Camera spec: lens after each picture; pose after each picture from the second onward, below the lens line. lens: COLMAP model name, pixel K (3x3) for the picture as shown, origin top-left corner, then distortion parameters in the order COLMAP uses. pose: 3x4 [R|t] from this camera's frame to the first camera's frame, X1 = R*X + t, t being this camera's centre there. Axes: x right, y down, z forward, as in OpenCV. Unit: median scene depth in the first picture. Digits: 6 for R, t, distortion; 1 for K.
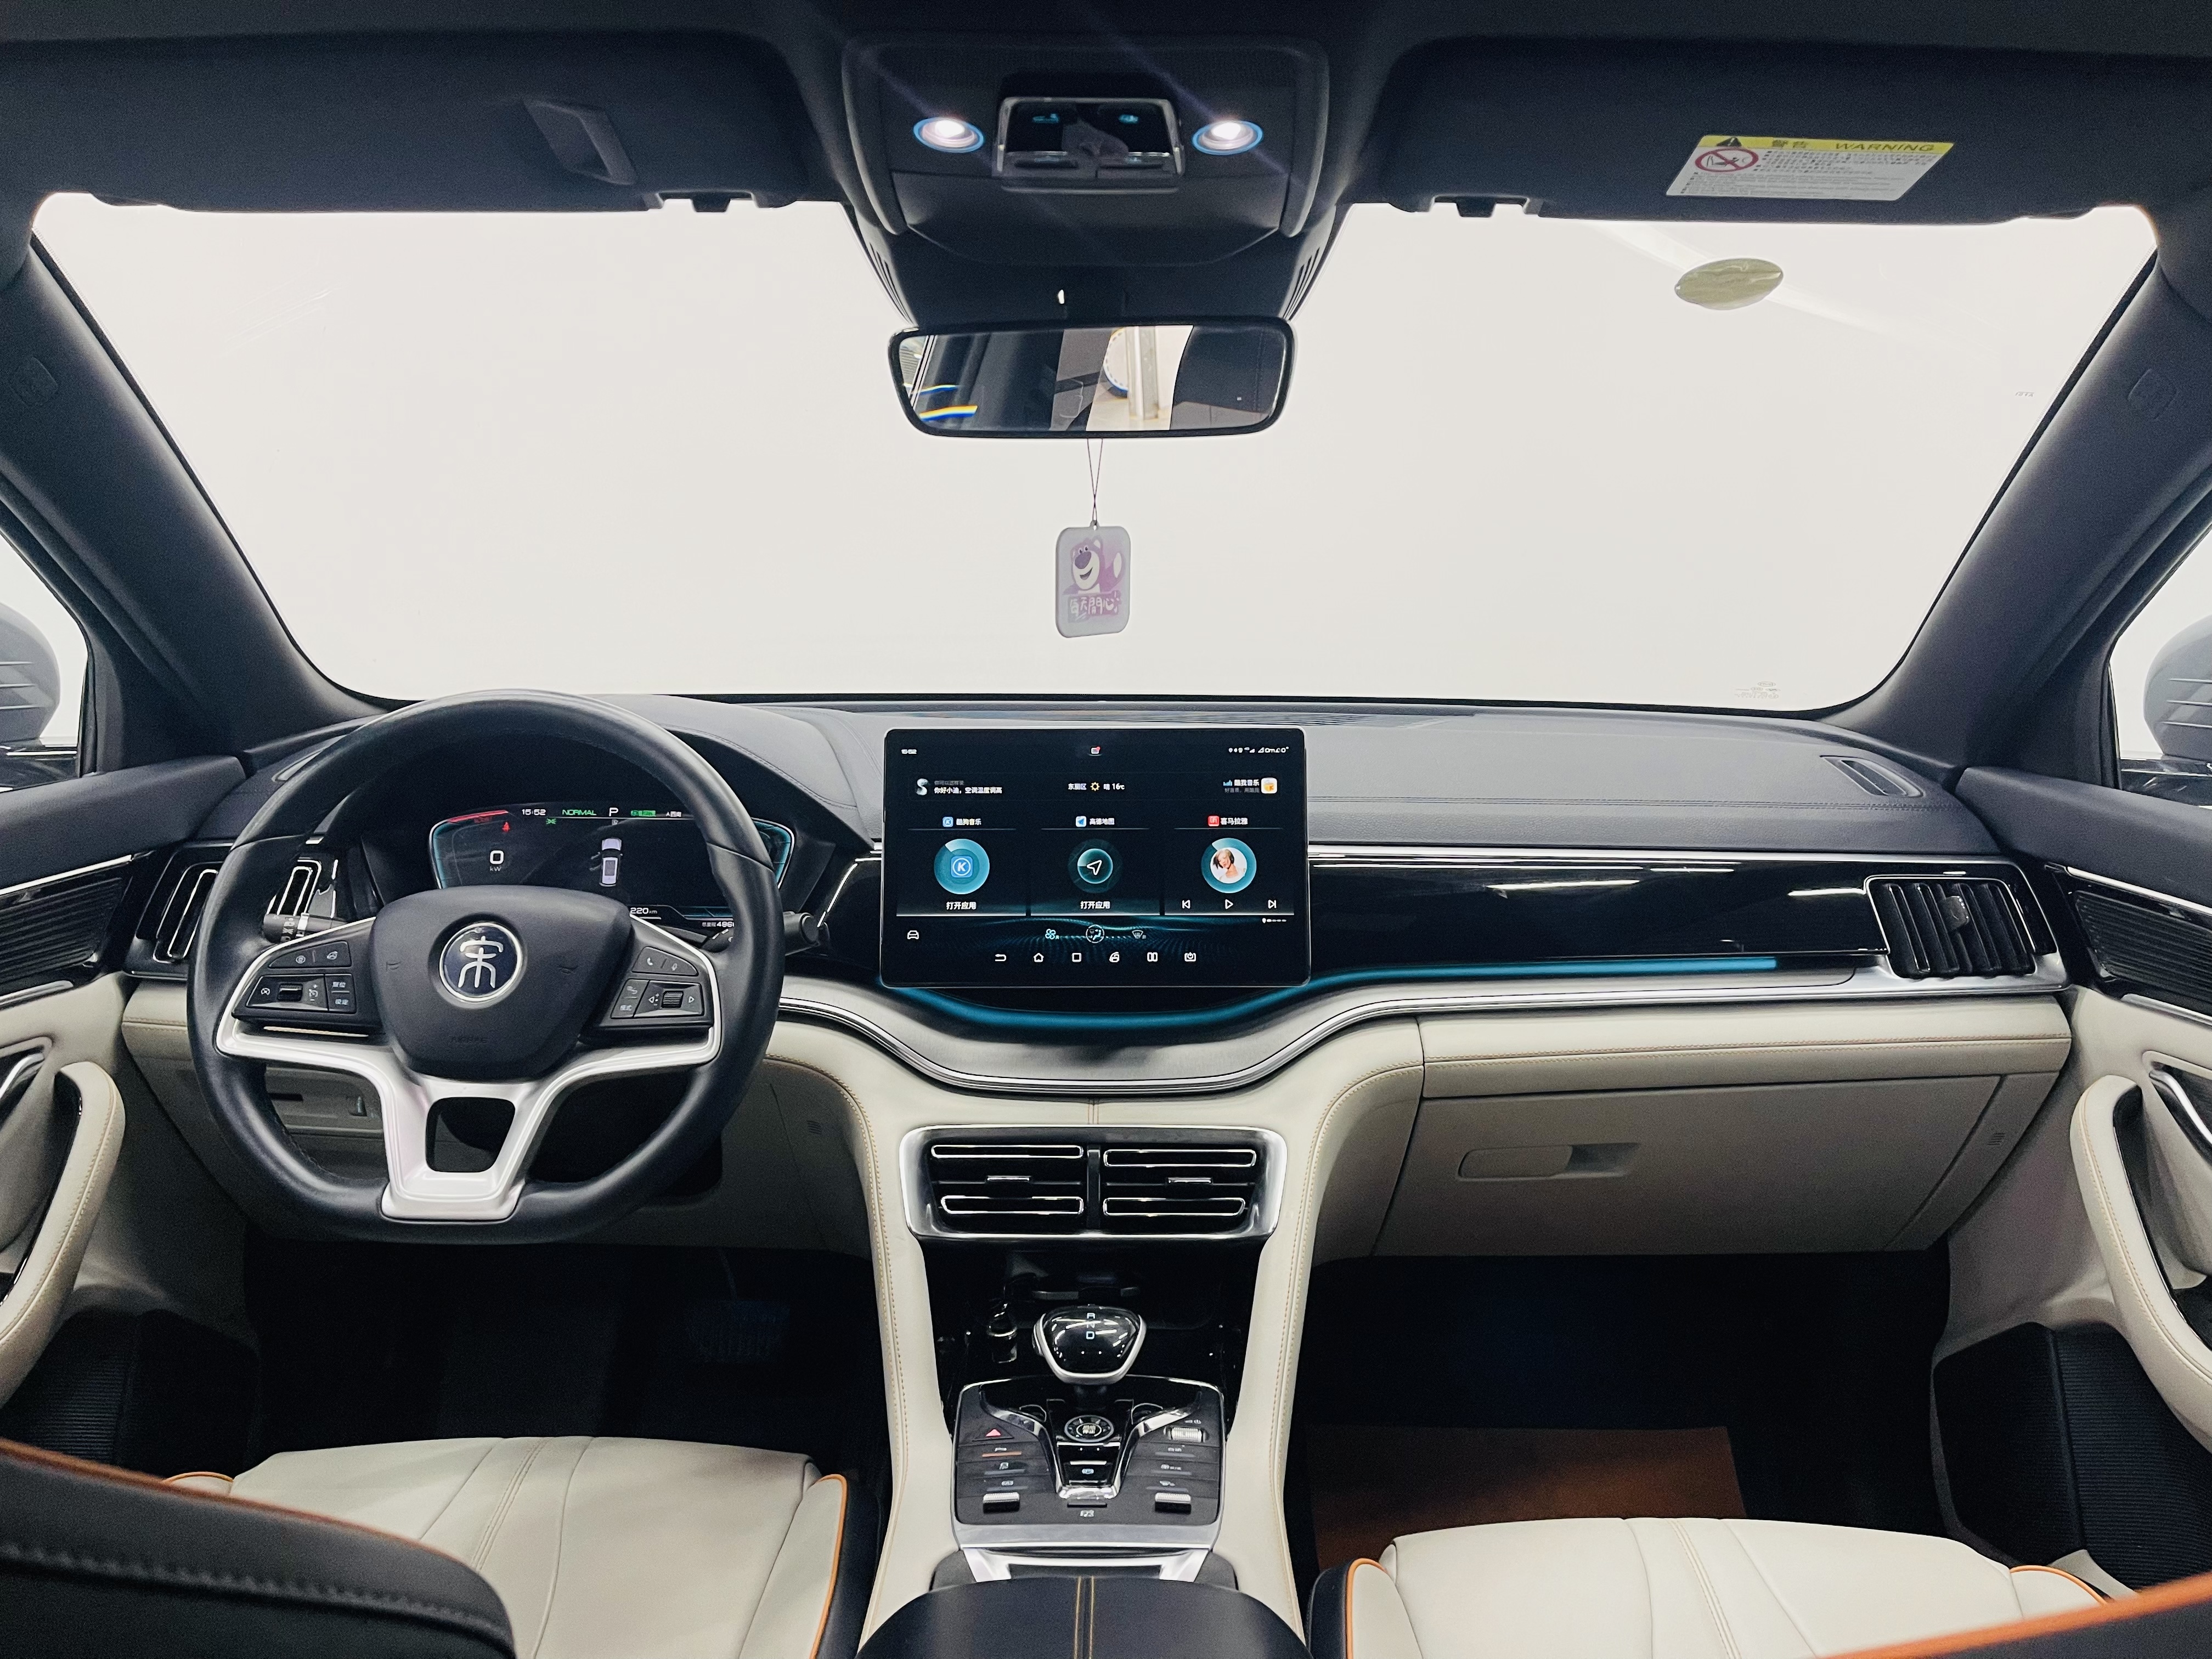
lens RADIAL K [[1671.7, 0, 1135.2], [0, 1671.7, 816.2], [0, 0, 1]] dist [0.042004, -0.047702]
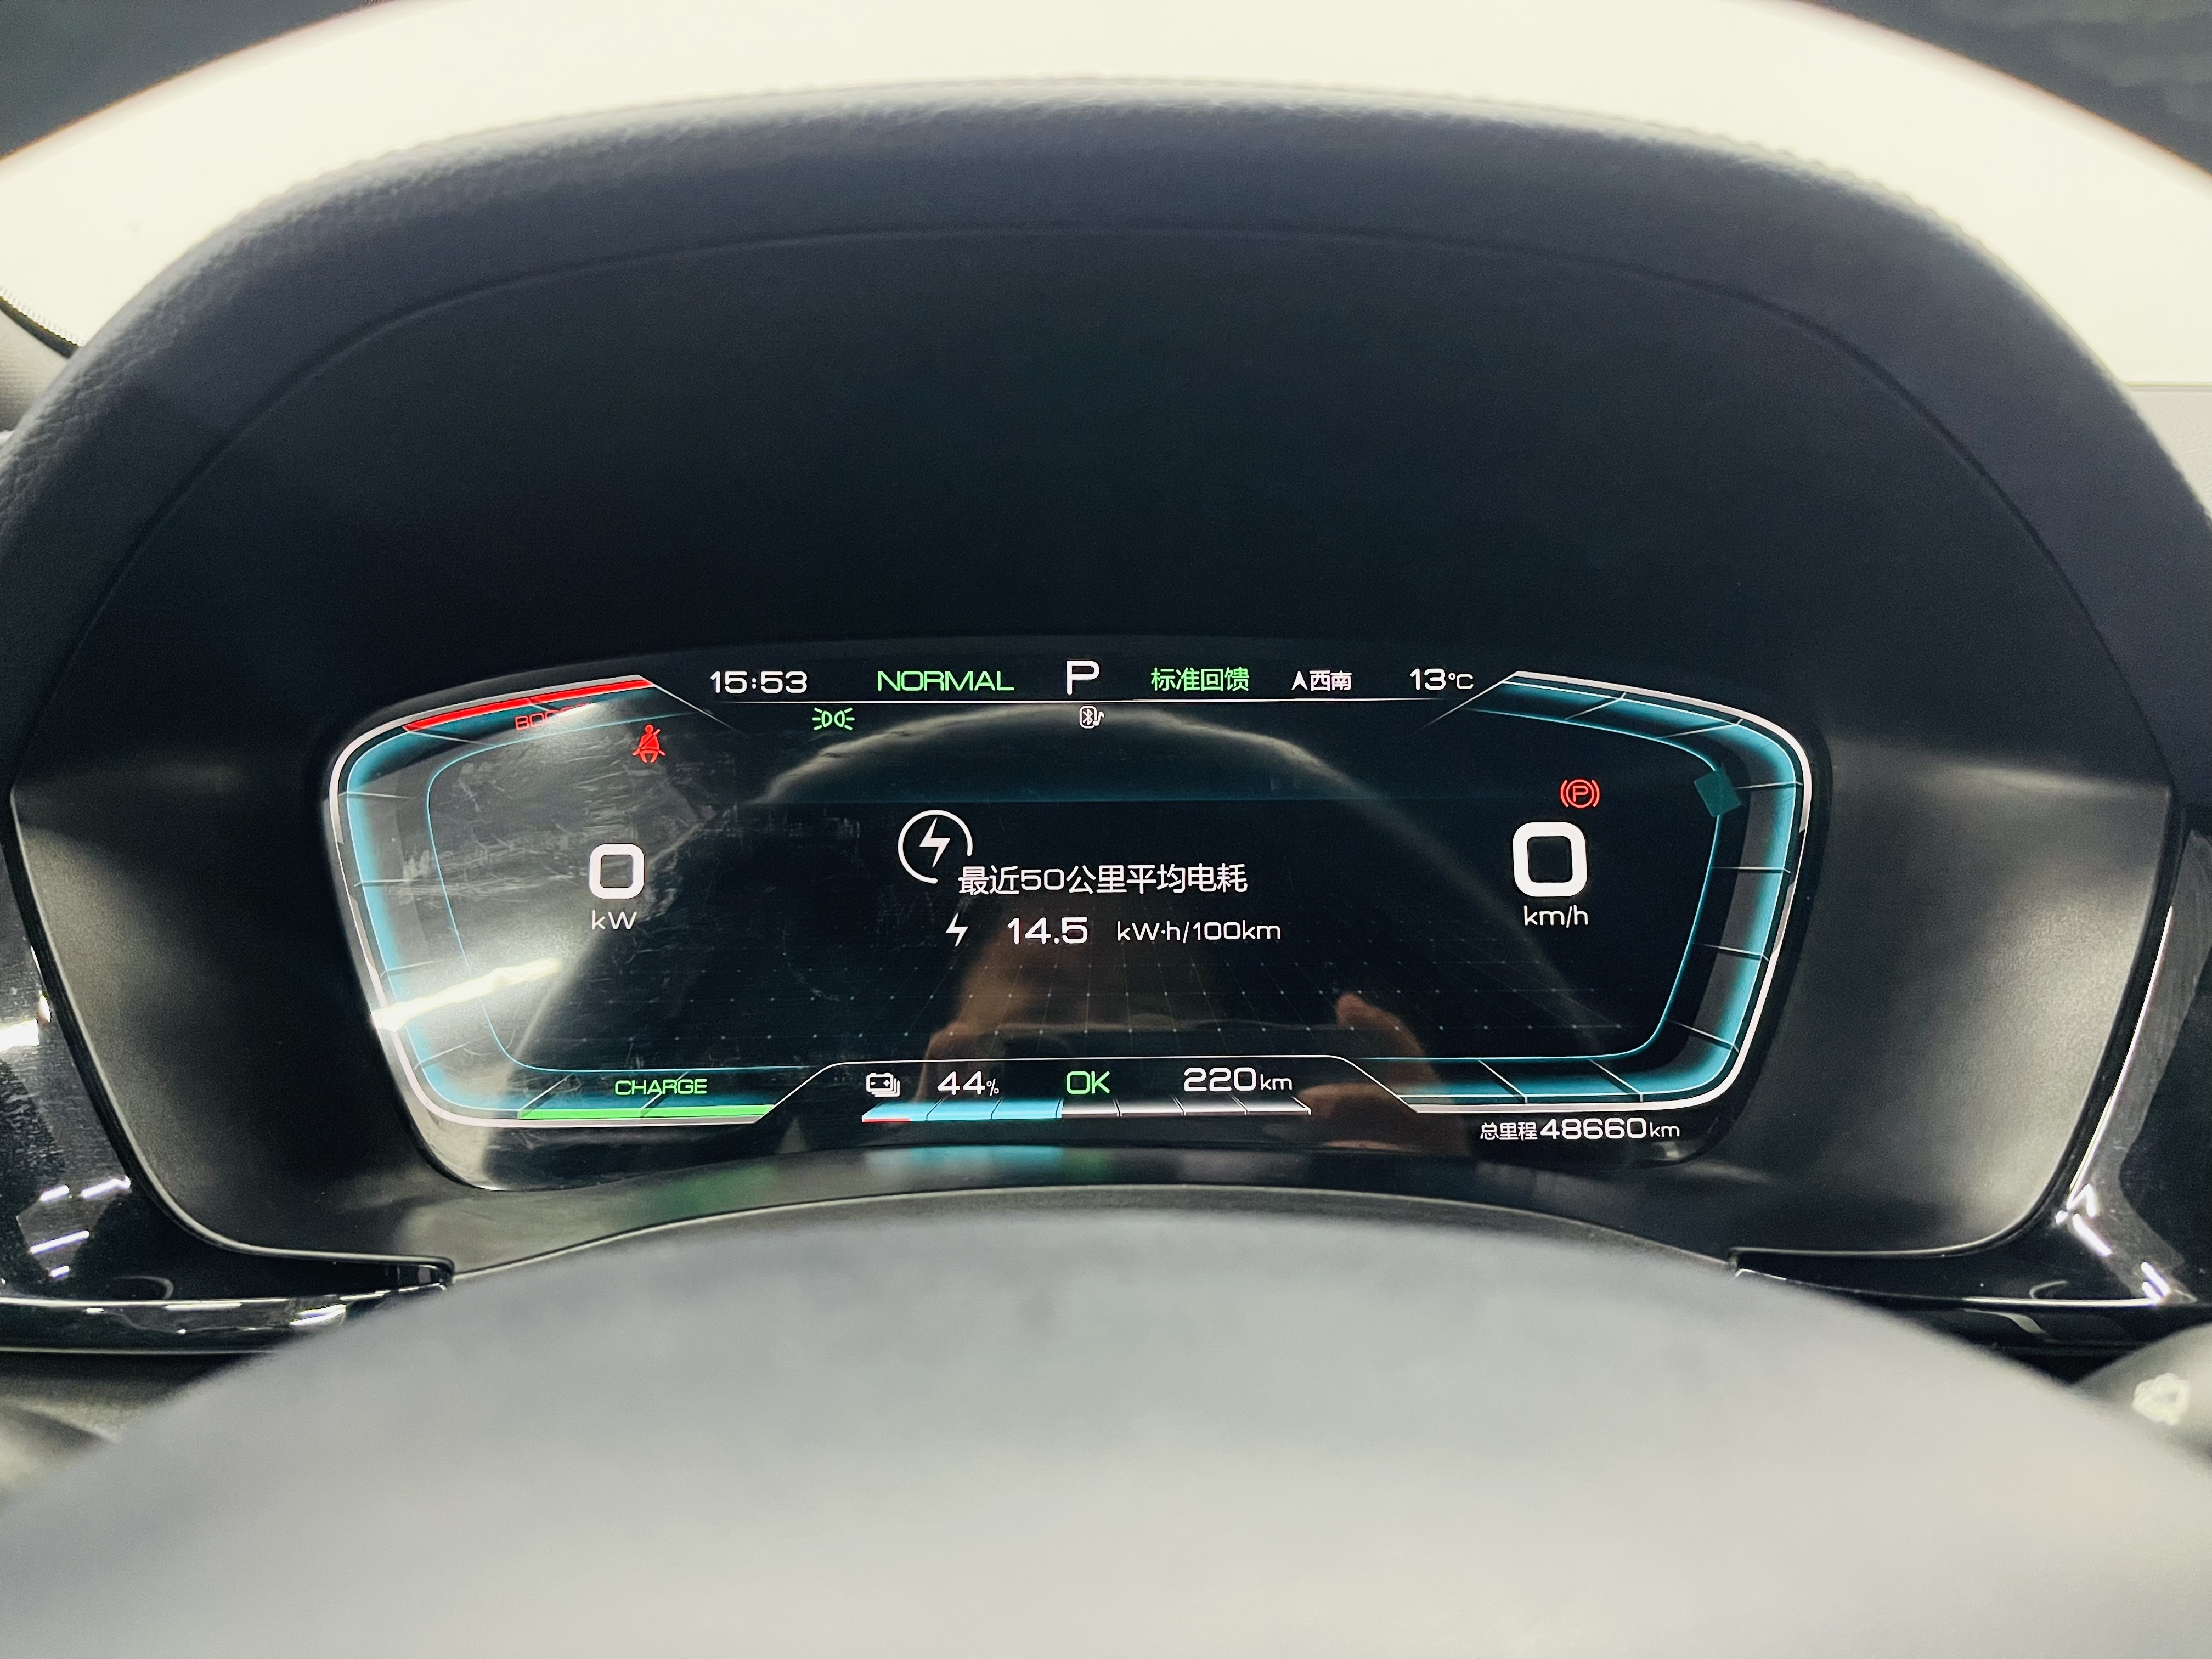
lens RADIAL K [[1671.7, 0, 1125.7], [0, 1671.7, 811.8], [0, 0, 1]] dist [0.042004, -0.047702]
pose [[0.998998, -0.023546, 0.038071, -0.347080], [0.021211, 0.997936, 0.060620, 0.002985], [-0.039420, -0.059751, 0.997435, 0.832533]]
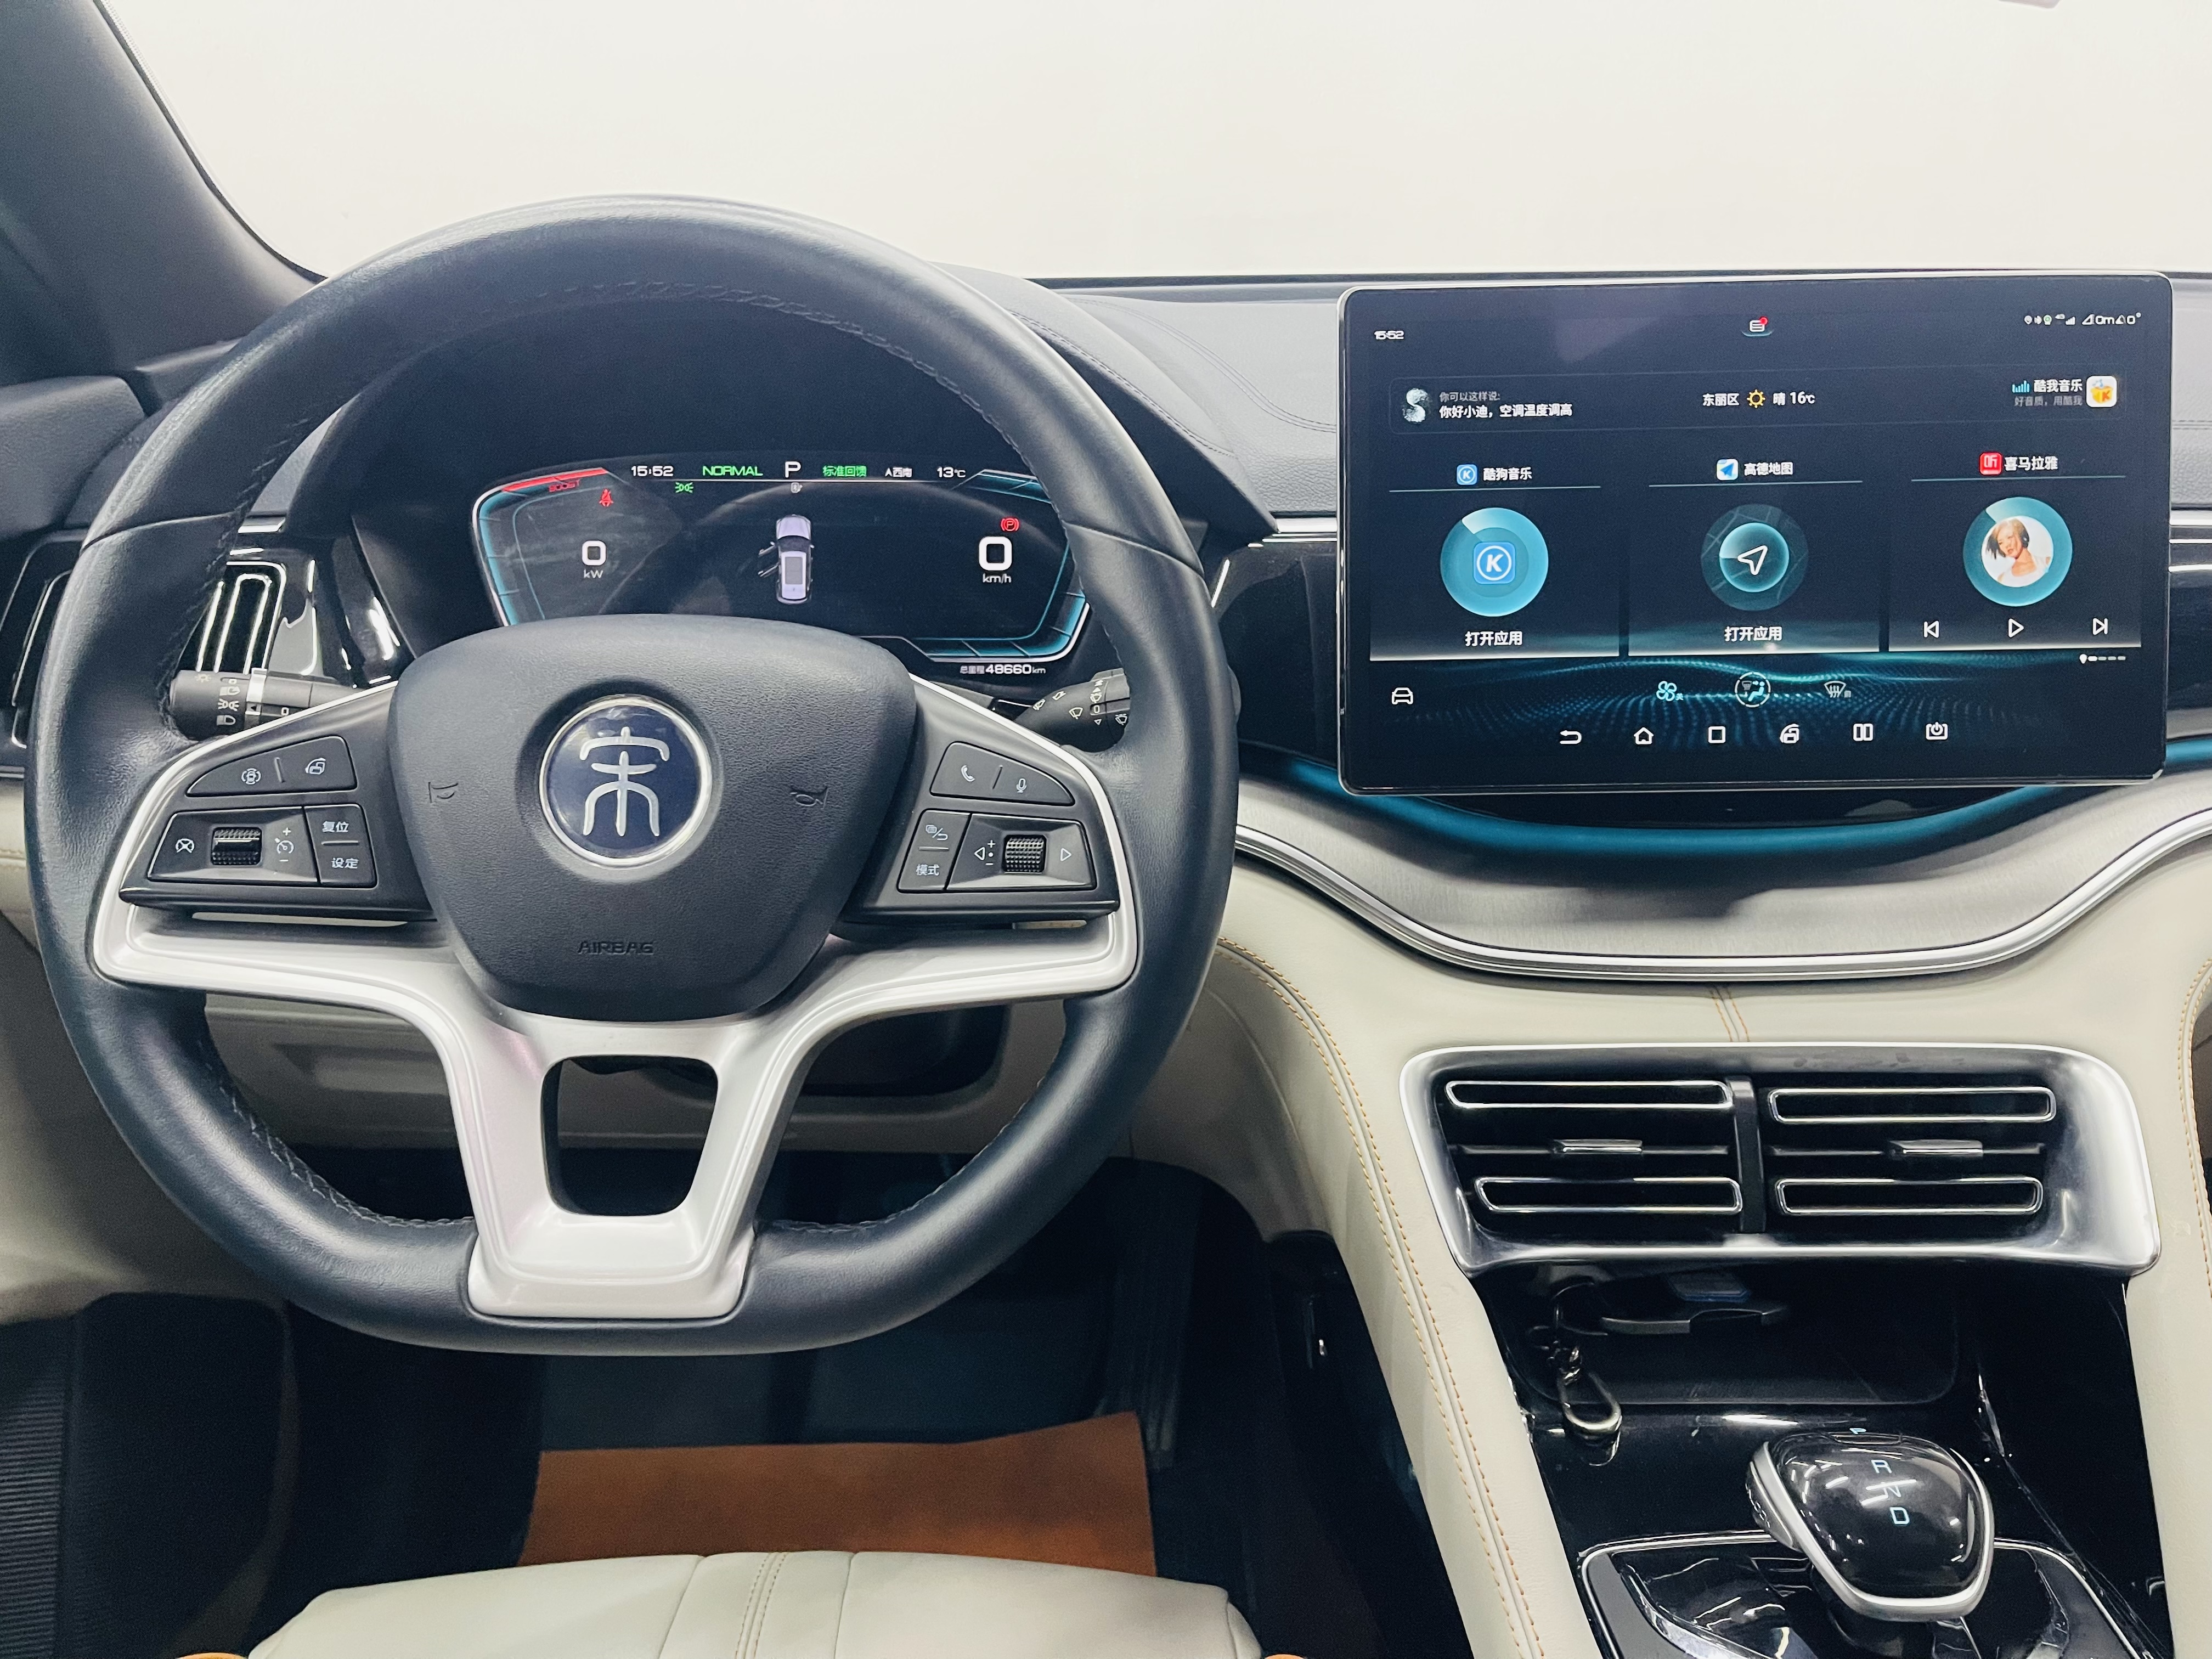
lens RADIAL K [[1671.7, 0, 1115.7], [0, 1671.7, 837.2], [0, 0, 1]] dist [0.042004, -0.047702]
pose [[0.999780, -0.009967, -0.018458, -0.213784], [0.013479, 0.979455, 0.201213, 0.007383], [0.016073, -0.201417, 0.979374, 0.471958]]
